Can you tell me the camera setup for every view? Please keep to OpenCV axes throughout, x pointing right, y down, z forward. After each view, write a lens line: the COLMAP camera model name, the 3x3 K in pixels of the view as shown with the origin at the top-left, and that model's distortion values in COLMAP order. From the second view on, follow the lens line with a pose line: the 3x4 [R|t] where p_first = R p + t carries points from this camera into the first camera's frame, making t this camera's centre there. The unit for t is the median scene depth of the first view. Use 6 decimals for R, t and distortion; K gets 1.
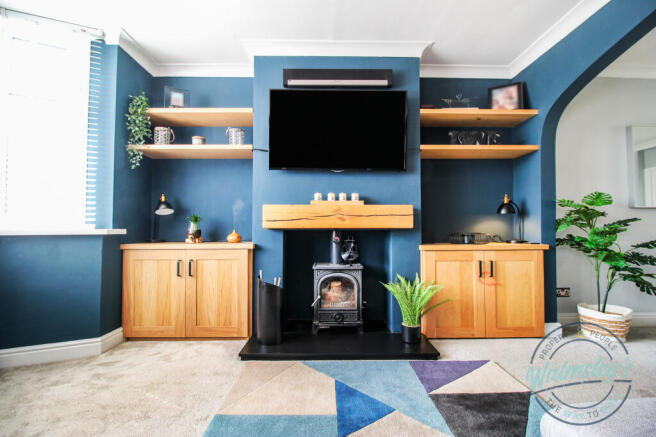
lens RADIAL K [[315.4, 0, 327.4], [0, 315.4, 211.6], [0, 0, 1]] dist [-0.013568, -0.000229]
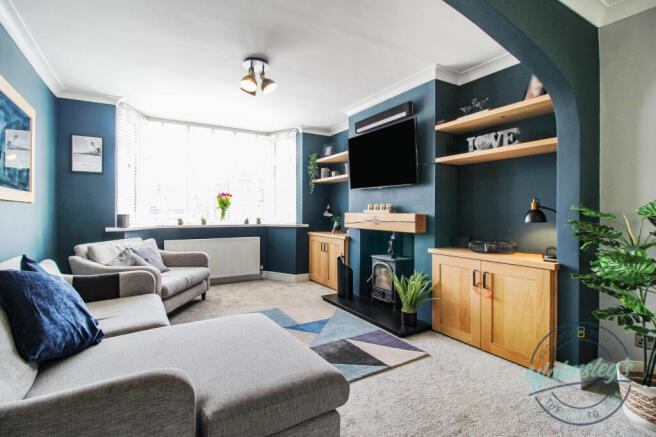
lens RADIAL K [[315.4, 0, 326.4], [0, 315.4, 213.7], [0, 0, 1]] dist [-0.013568, -0.000229]
pose [[0.500754, 0.008895, -0.865544, 1.099996], [0.020095, 0.999558, 0.021898, -0.050705], [0.865357, -0.028358, 0.500354, 0.105296]]
